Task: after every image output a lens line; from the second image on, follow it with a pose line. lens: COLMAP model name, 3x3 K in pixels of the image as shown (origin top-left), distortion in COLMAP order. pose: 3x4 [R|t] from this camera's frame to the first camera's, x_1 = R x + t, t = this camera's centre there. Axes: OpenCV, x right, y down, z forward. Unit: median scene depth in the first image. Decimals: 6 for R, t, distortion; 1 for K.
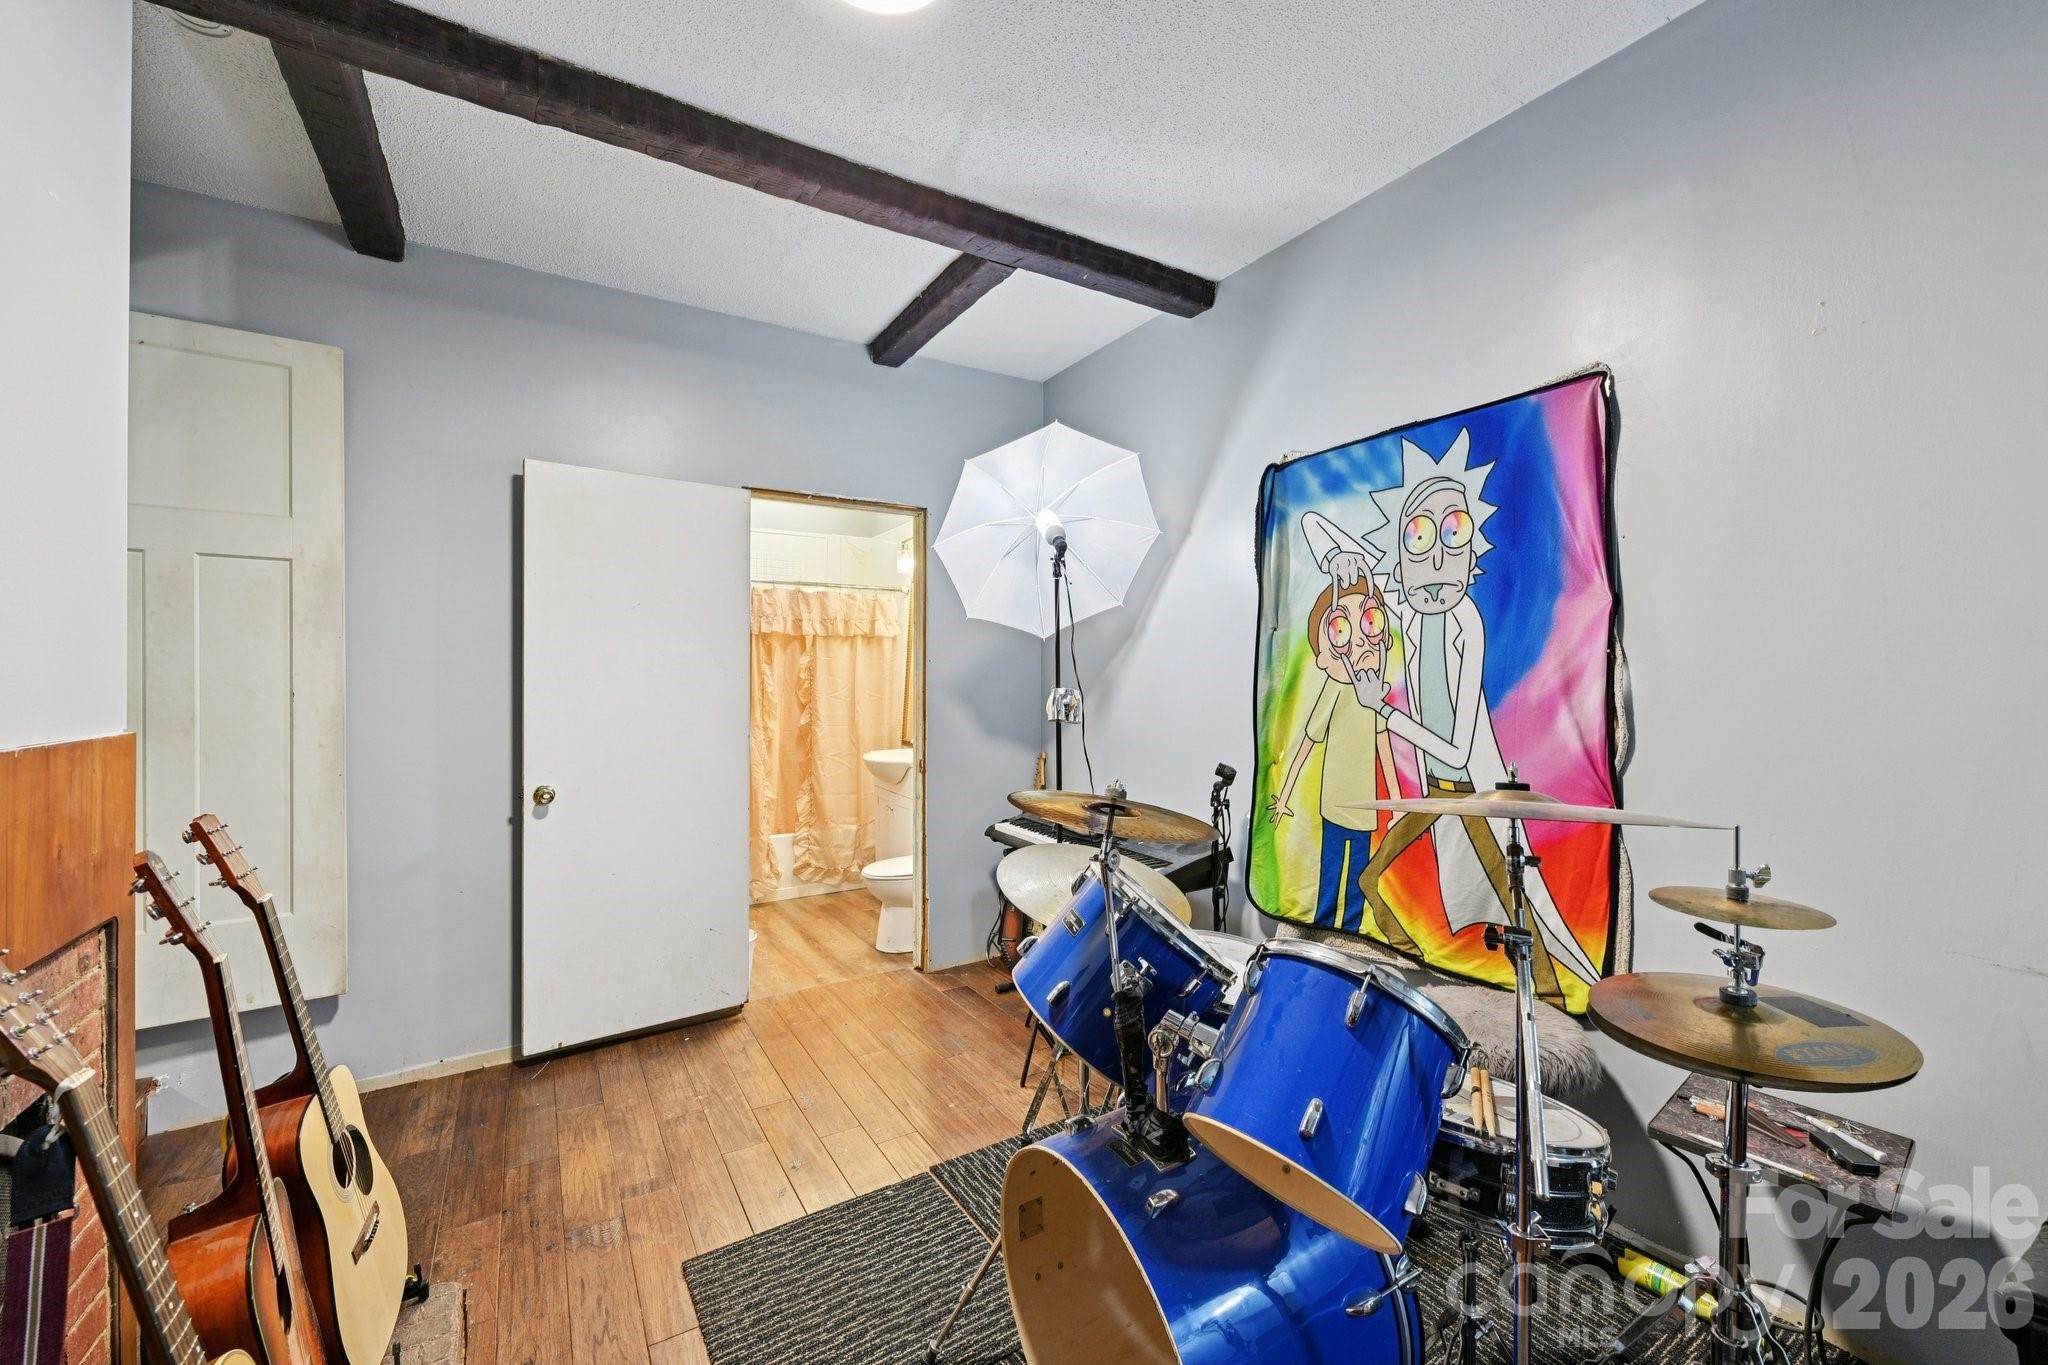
lens RADIAL K [[808.9, 0, 1030.5], [0, 808.9, 682.0], [0, 0, 1]] dist [0.000355, -0.000379]
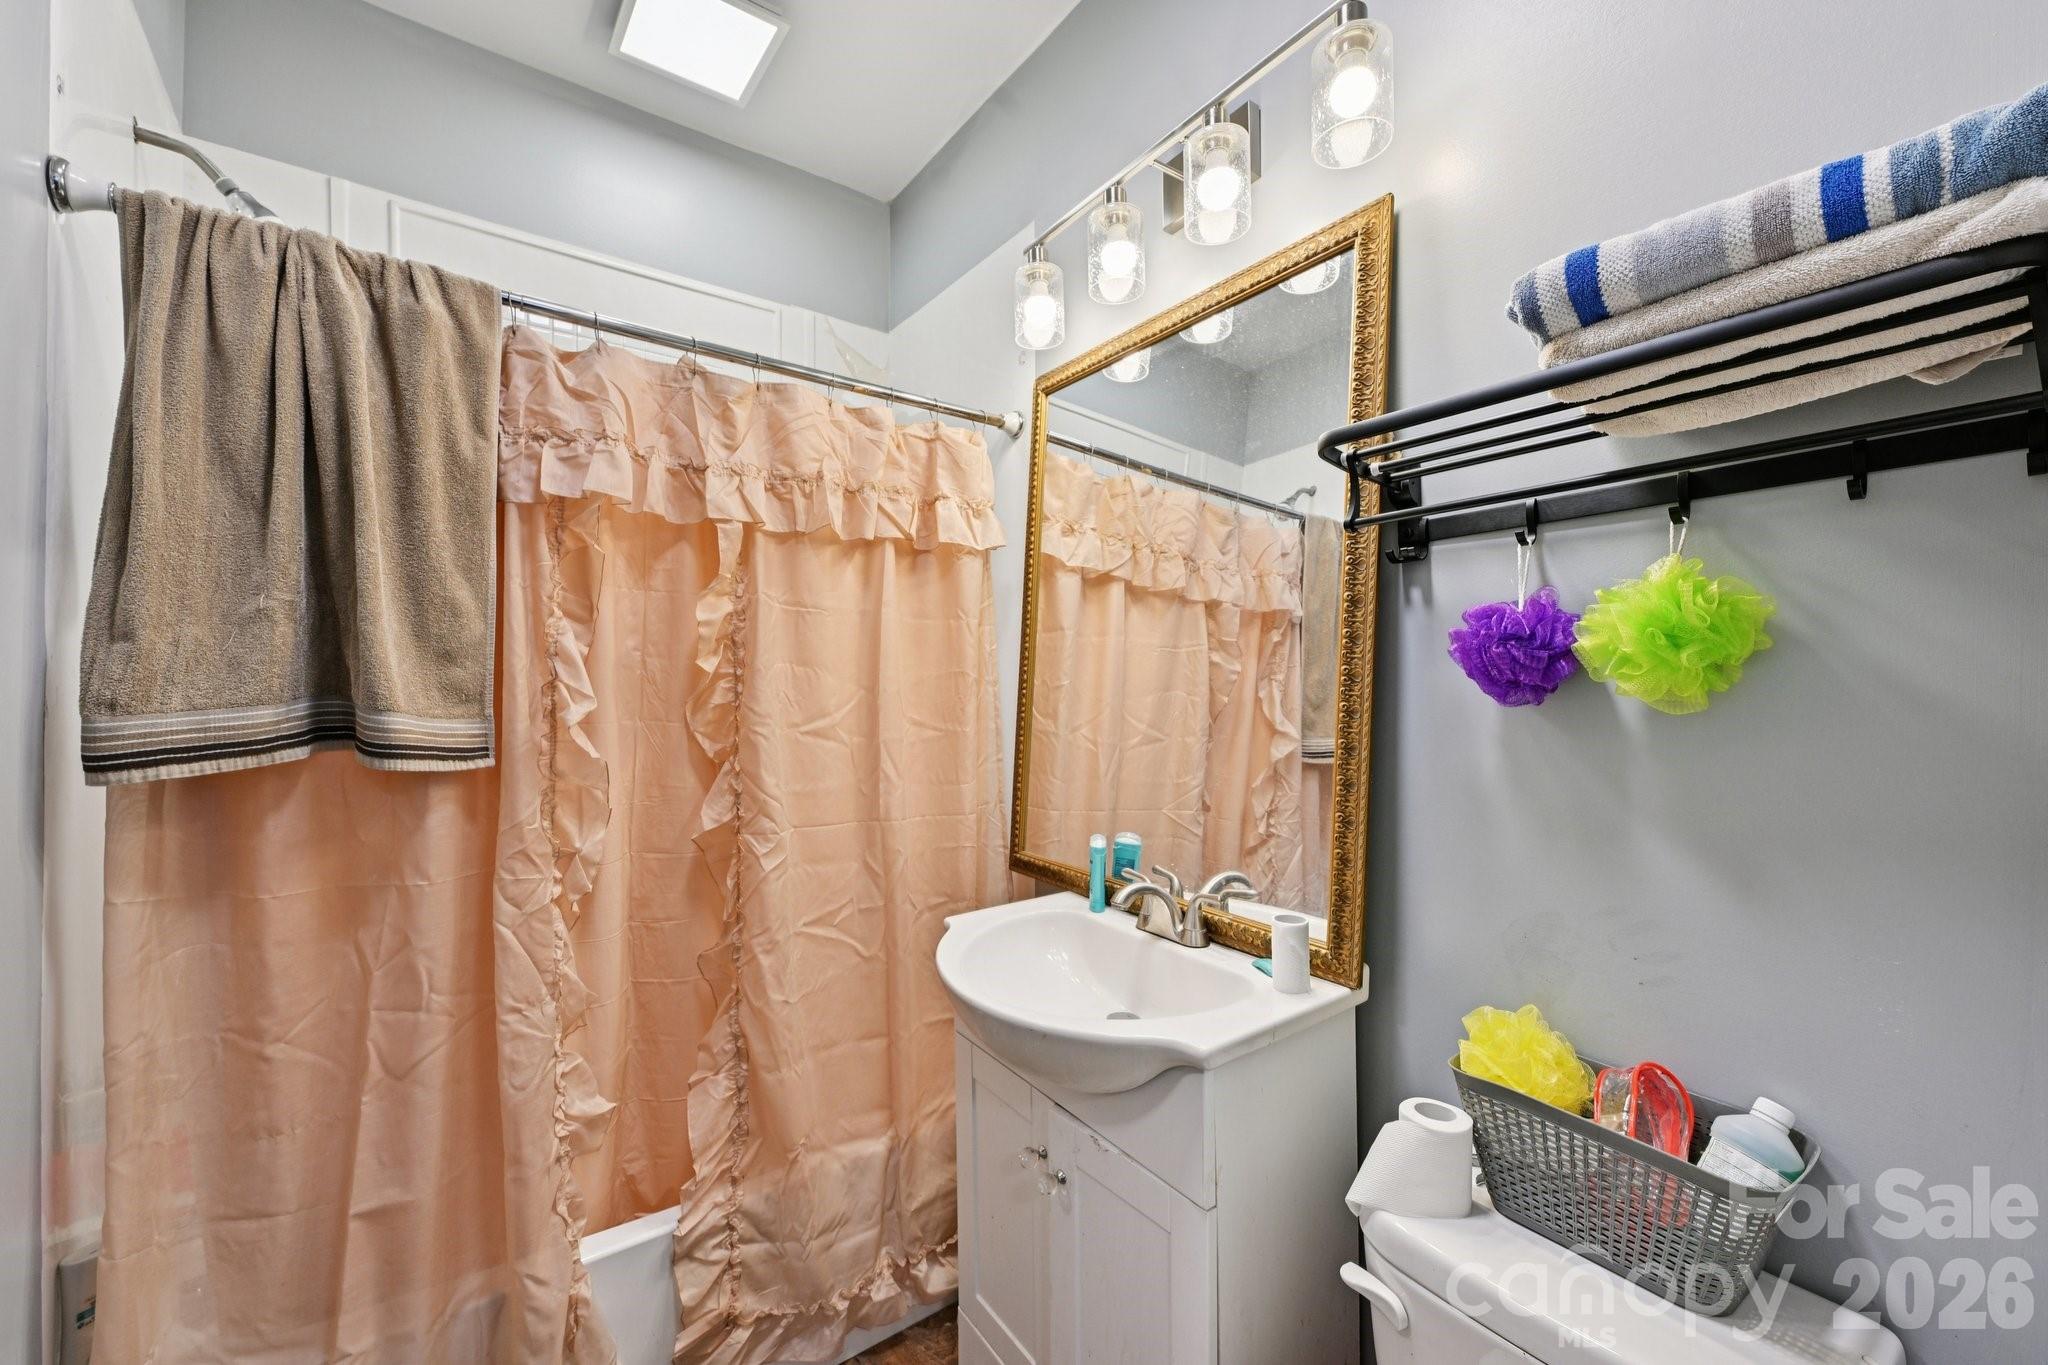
lens RADIAL K [[808.9, 0, 1018.8], [0, 808.9, 683.5], [0, 0, 1]] dist [0.000355, -0.000379]
pose [[0.998099, -0.004630, 0.061460, -0.187391], [0.005012, 0.999969, -0.006064, 0.001926], [-0.061430, 0.006360, 0.998091, 0.700703]]
